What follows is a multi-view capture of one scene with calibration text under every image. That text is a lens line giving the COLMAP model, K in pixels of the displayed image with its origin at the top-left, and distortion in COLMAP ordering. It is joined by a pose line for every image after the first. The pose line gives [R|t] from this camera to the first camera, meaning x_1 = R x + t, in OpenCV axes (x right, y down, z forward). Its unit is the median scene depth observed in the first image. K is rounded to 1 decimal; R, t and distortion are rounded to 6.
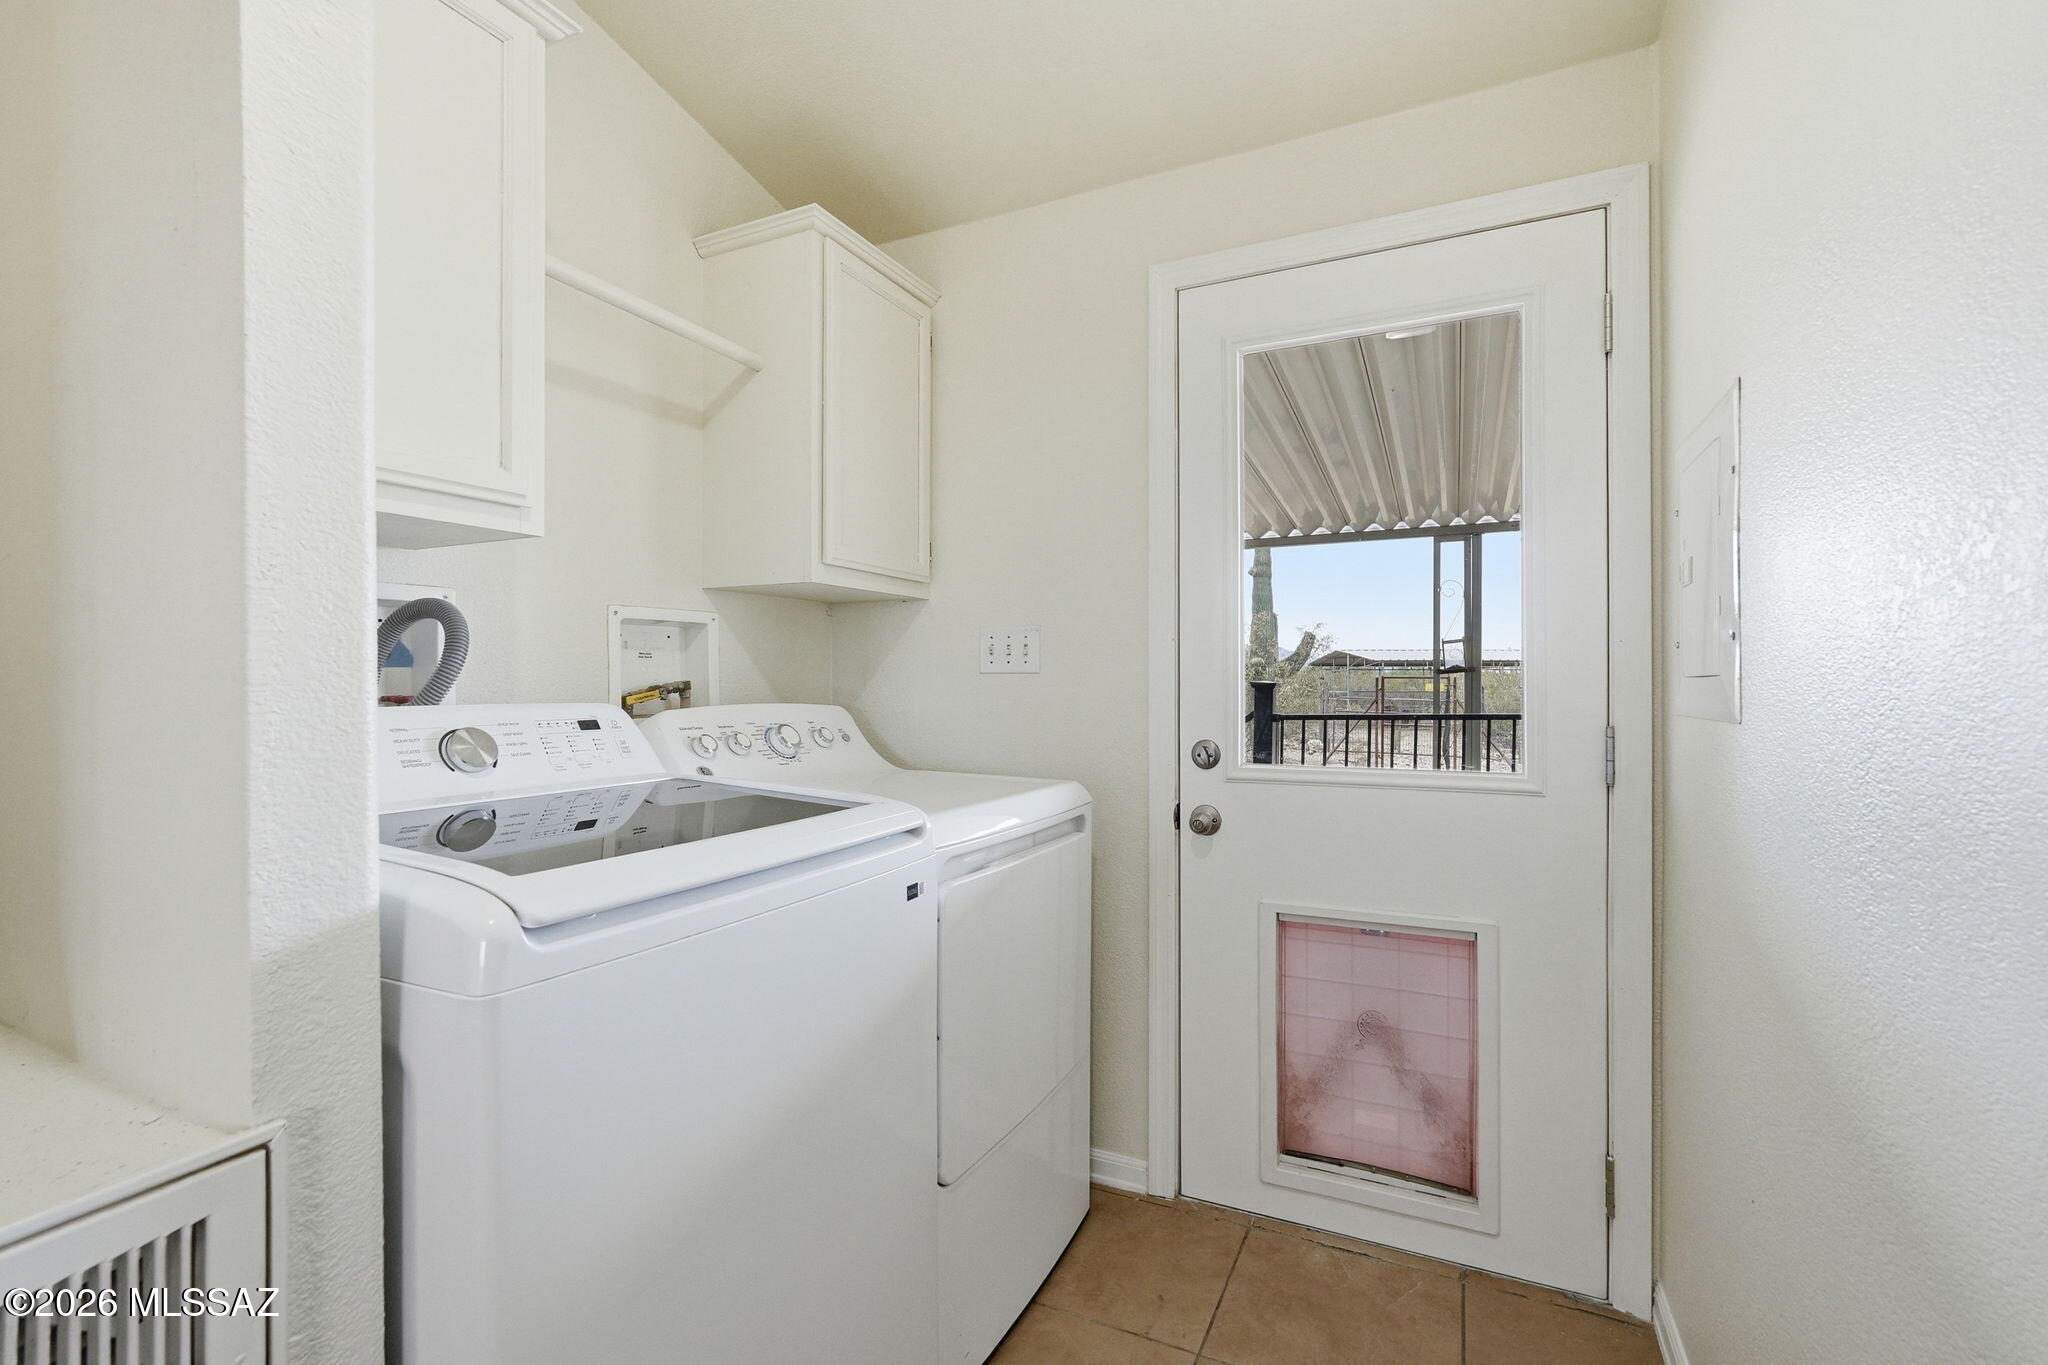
lens RADIAL K [[938.0, 0, 1024.0], [0, 938.0, 682.5], [0, 0, 1]] dist [-0.002915, -0.000664]
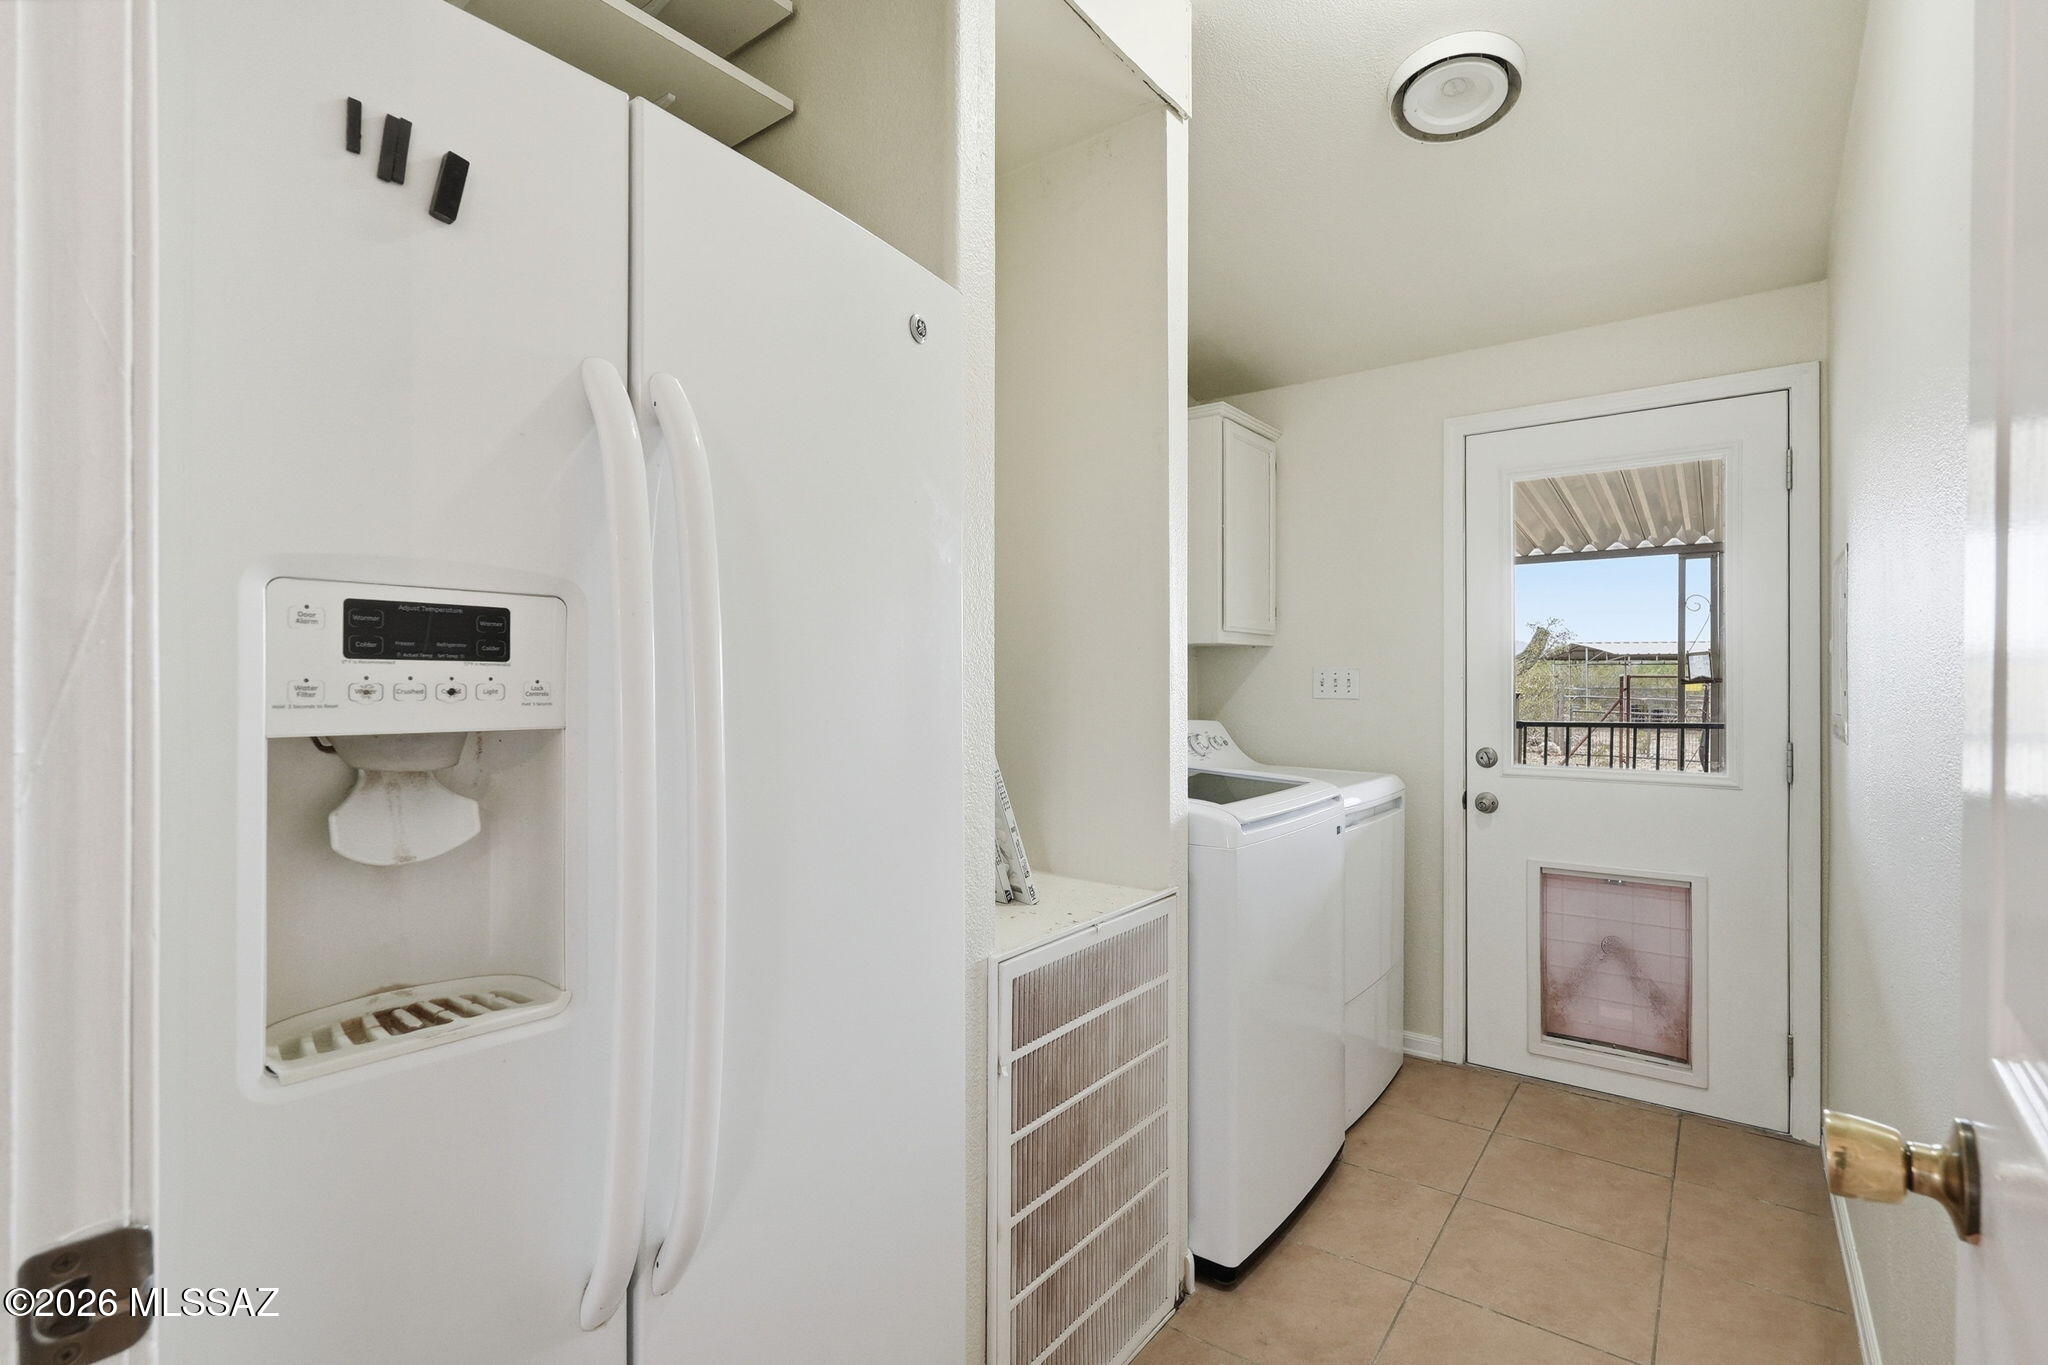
lens RADIAL K [[972.7, 0, 1024.0], [0, 972.7, 682.5], [0, 0, 1]] dist [-0.000048, 0.000546]
pose [[0.981743, -0.001264, -0.190209, -0.225061], [0.002235, 0.999986, 0.004892, -0.048731], [0.190200, -0.005228, 0.981732, -0.619245]]
